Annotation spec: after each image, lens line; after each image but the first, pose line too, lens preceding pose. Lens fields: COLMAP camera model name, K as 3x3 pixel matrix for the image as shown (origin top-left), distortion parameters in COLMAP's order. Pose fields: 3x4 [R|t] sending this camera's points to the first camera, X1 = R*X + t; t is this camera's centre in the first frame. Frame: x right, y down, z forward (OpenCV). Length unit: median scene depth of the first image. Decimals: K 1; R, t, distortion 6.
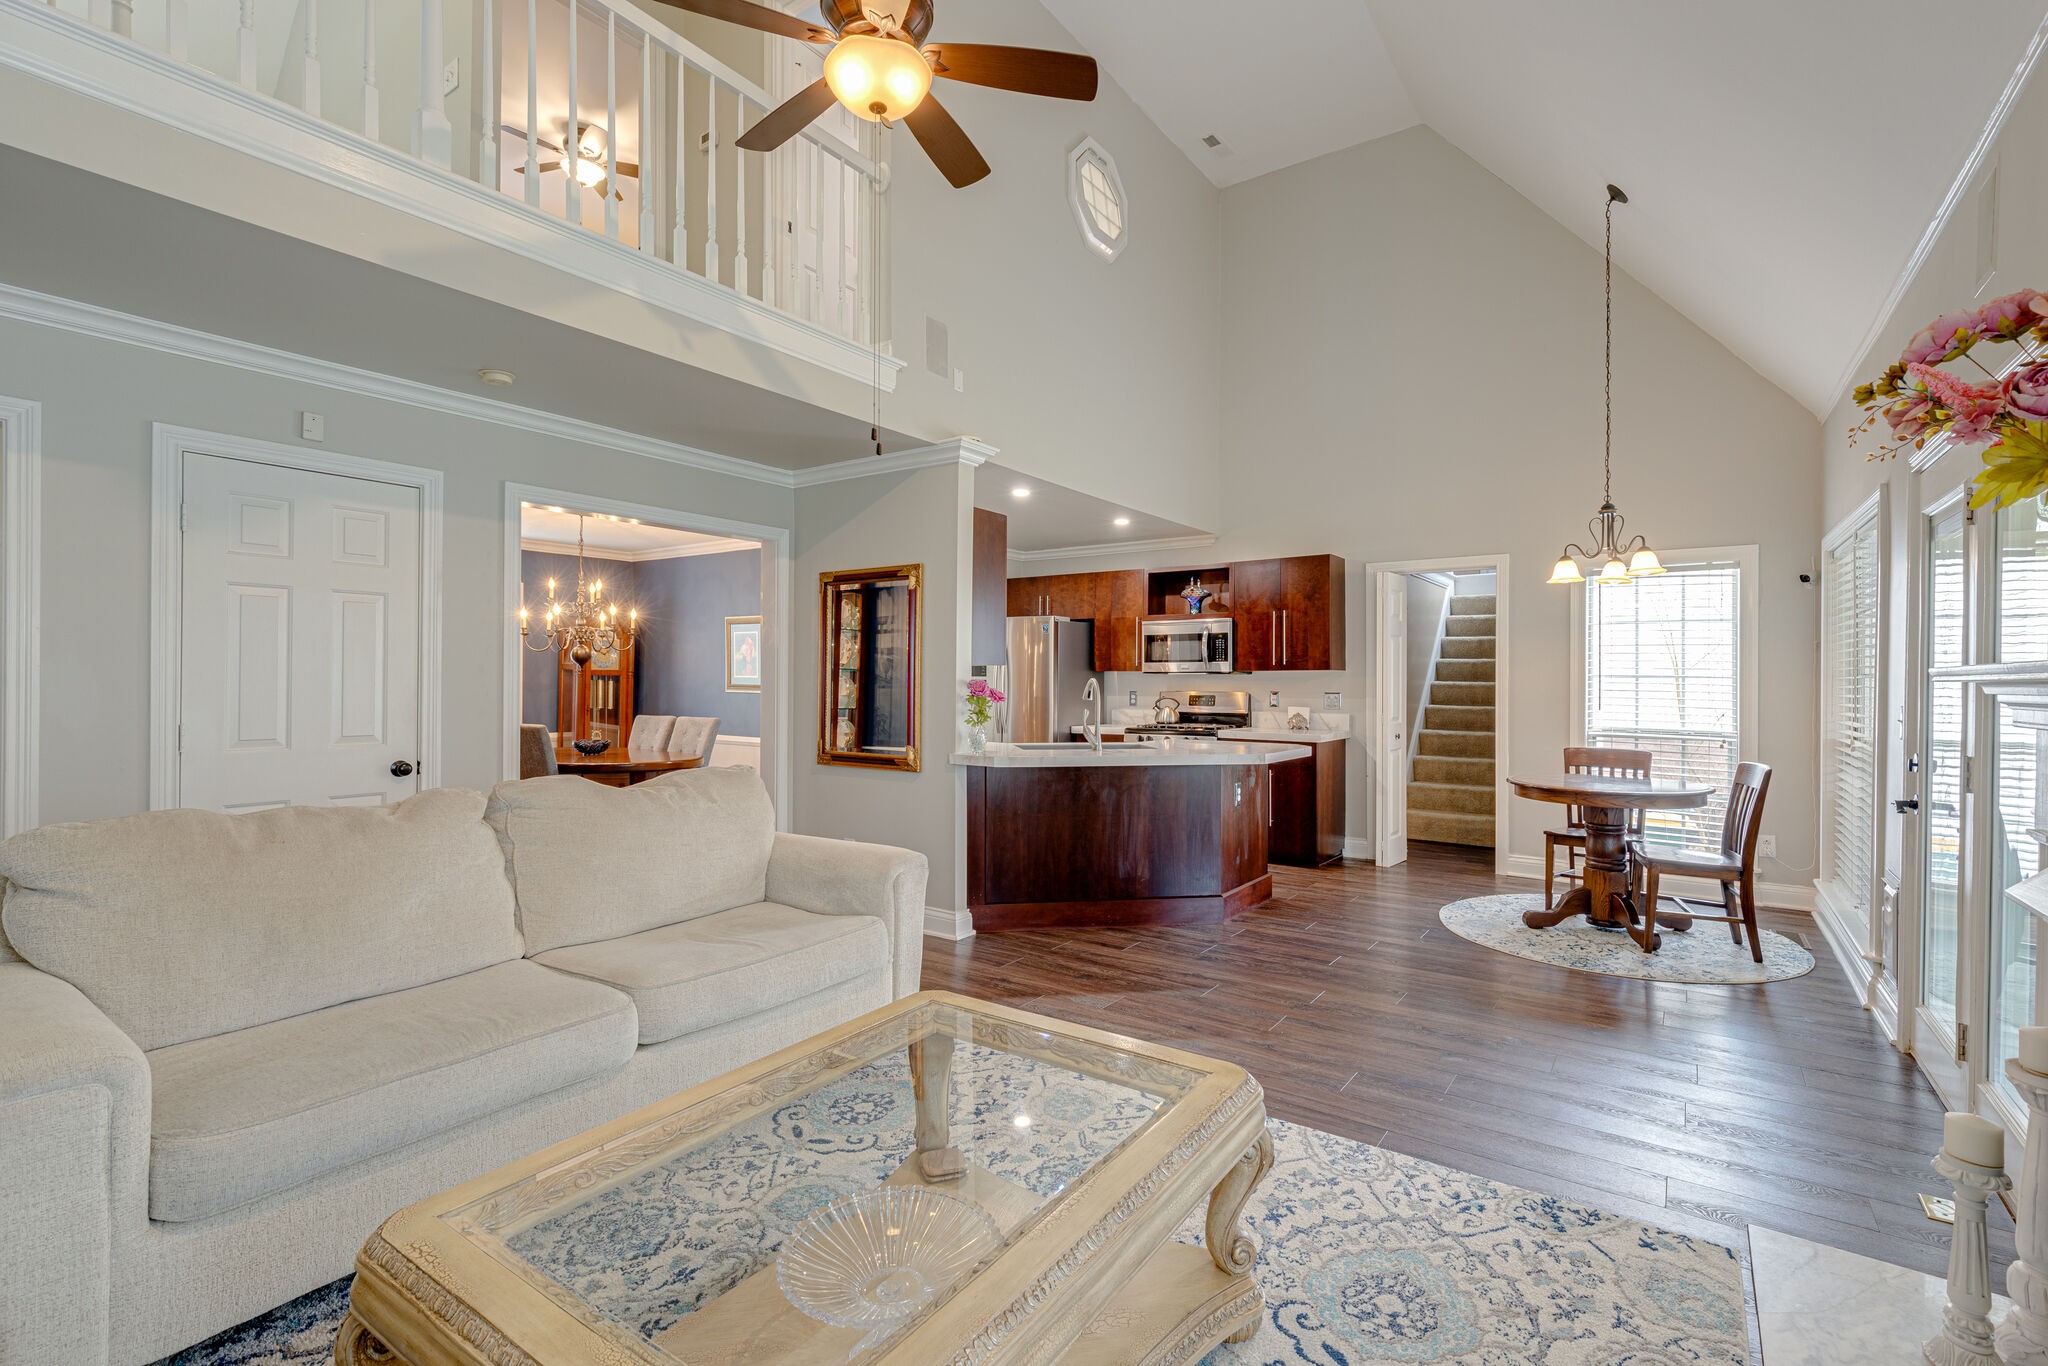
lens RADIAL K [[921.0, 0, 1033.2], [0, 921.0, 670.3], [0, 0, 1]] dist [0.009236, -0.003179]
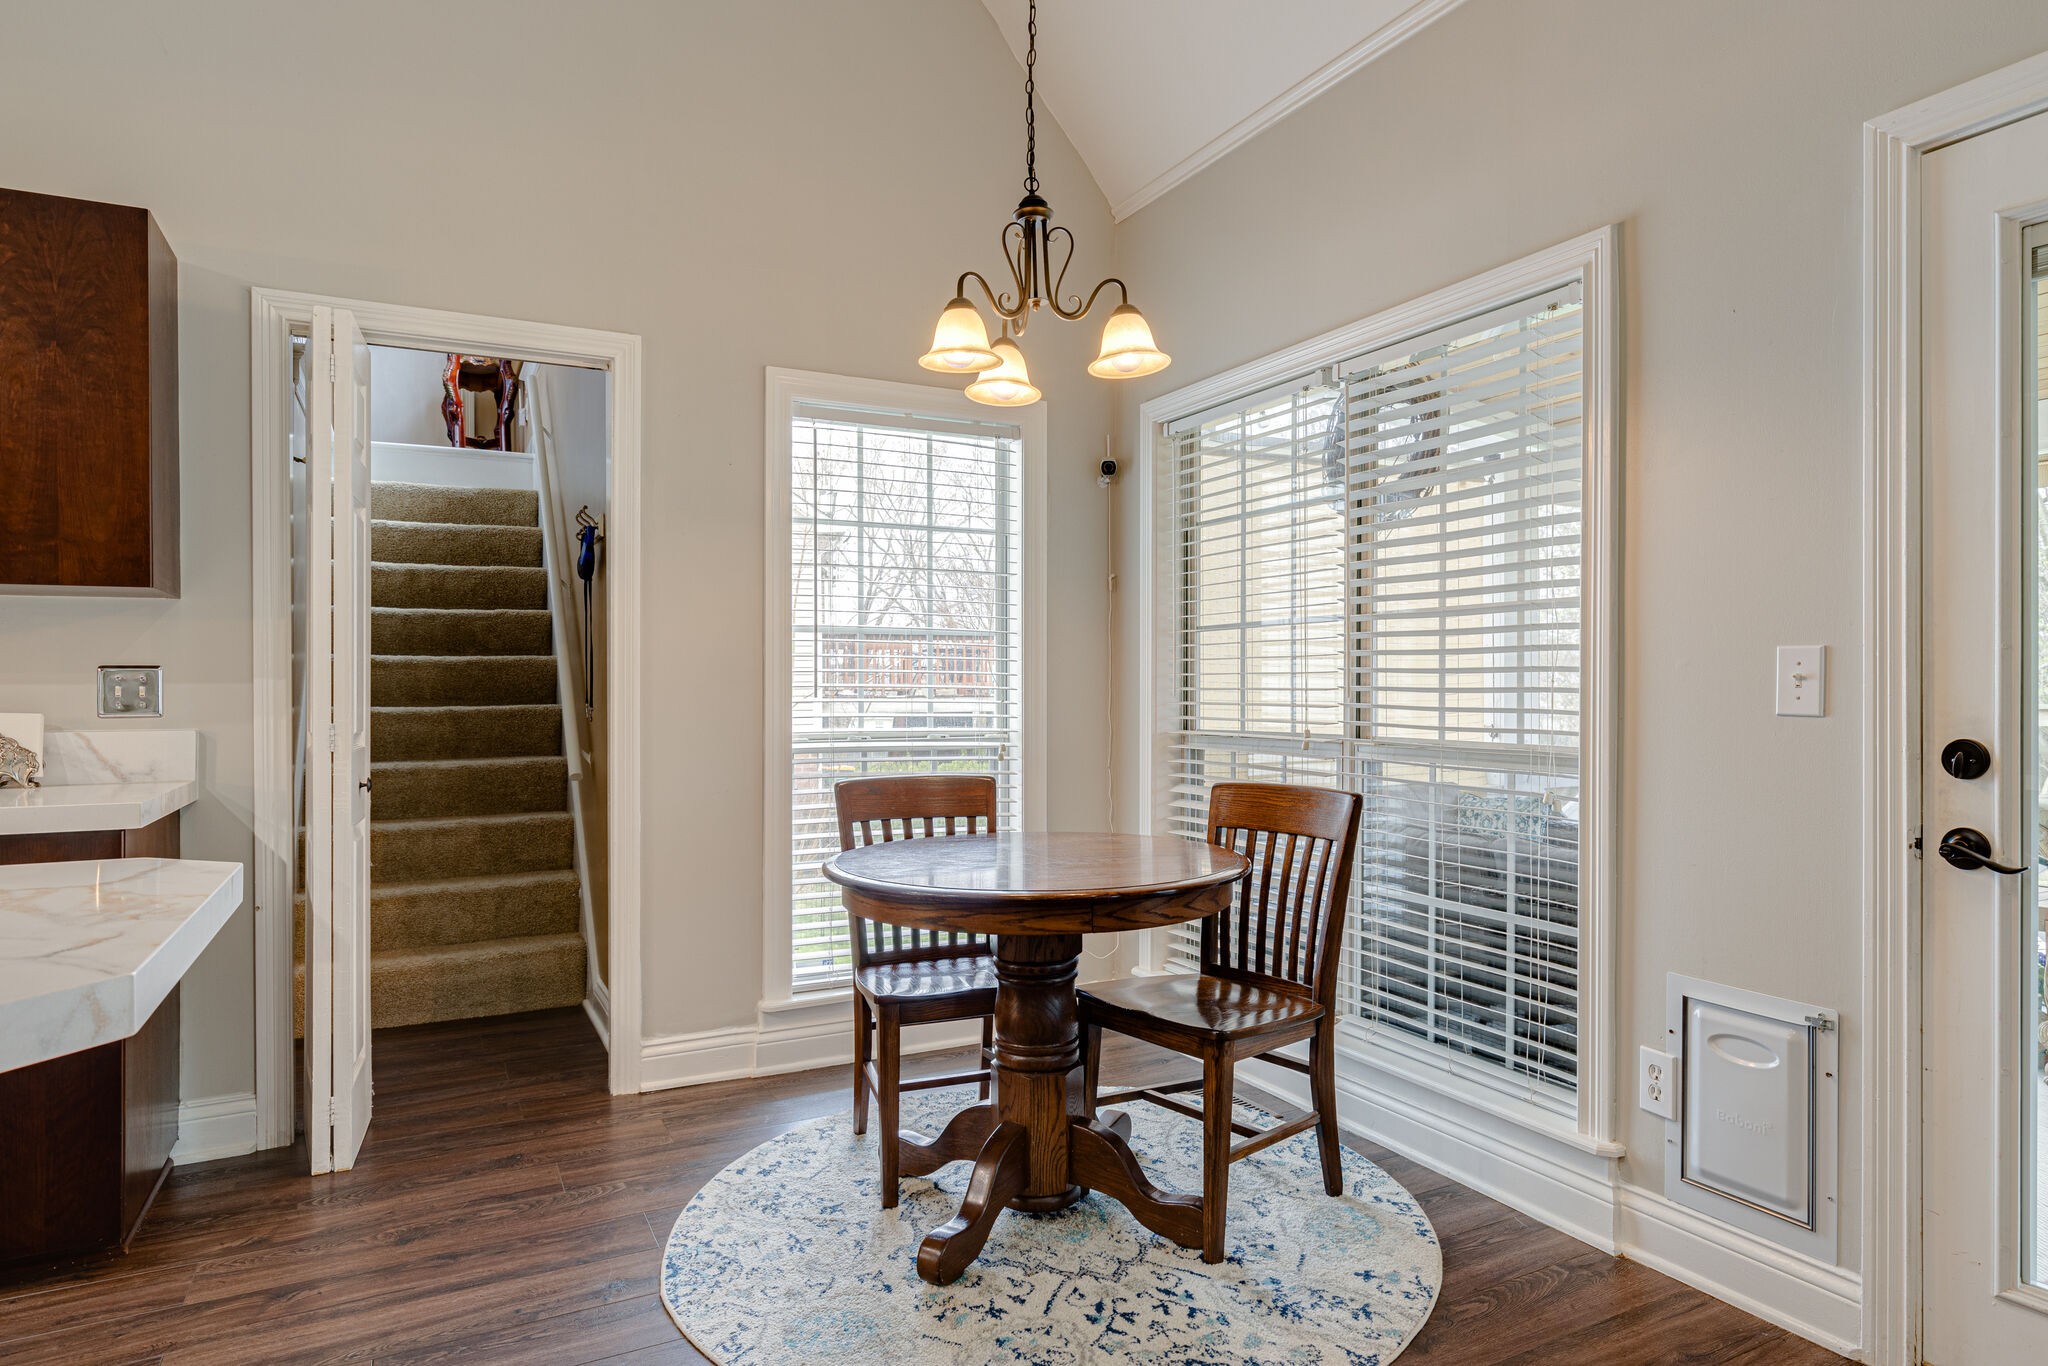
lens RADIAL K [[1192.5, 0, 1038.9], [0, 1192.5, 679.3], [0, 0, 1]] dist [-0.000357, -0.001535]
pose [[0.451333, -0.000350, 0.892356, 0.137948], [-0.002095, 0.999997, 0.001452, 0.039777], [-0.892353, -0.002525, 0.451331, 0.756197]]
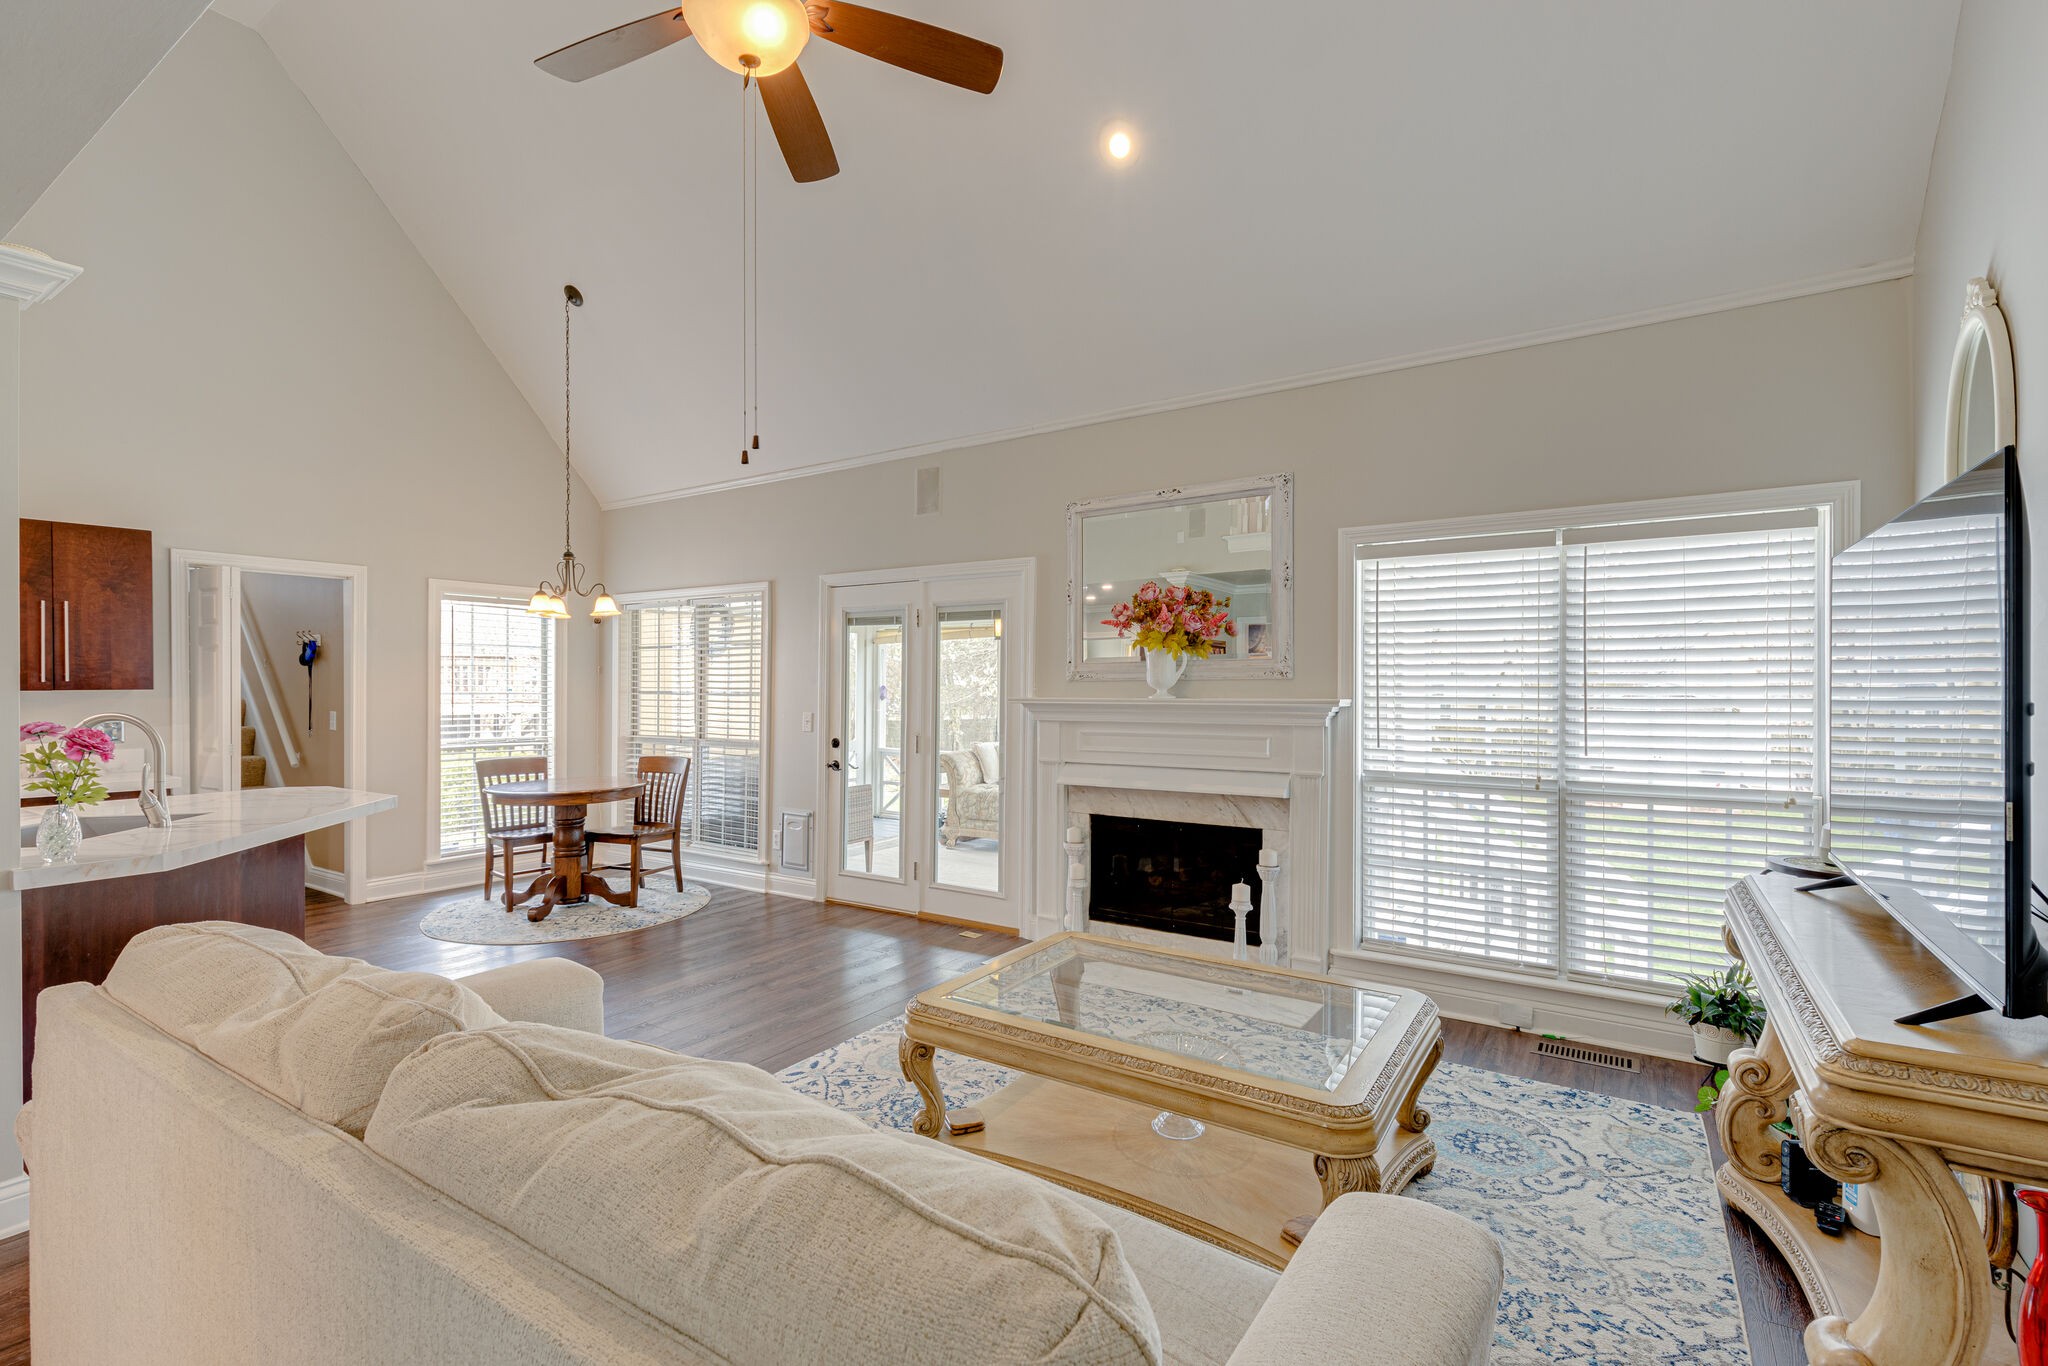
lens RADIAL K [[921.0, 0, 1036.7], [0, 921.0, 683.5], [0, 0, 1]] dist [0.009236, -0.003179]
pose [[-0.037700, -0.004177, 0.999280, -0.603001], [-0.010007, 0.999943, 0.003802, -0.020341], [-0.999239, -0.009857, -0.037740, 0.439686]]
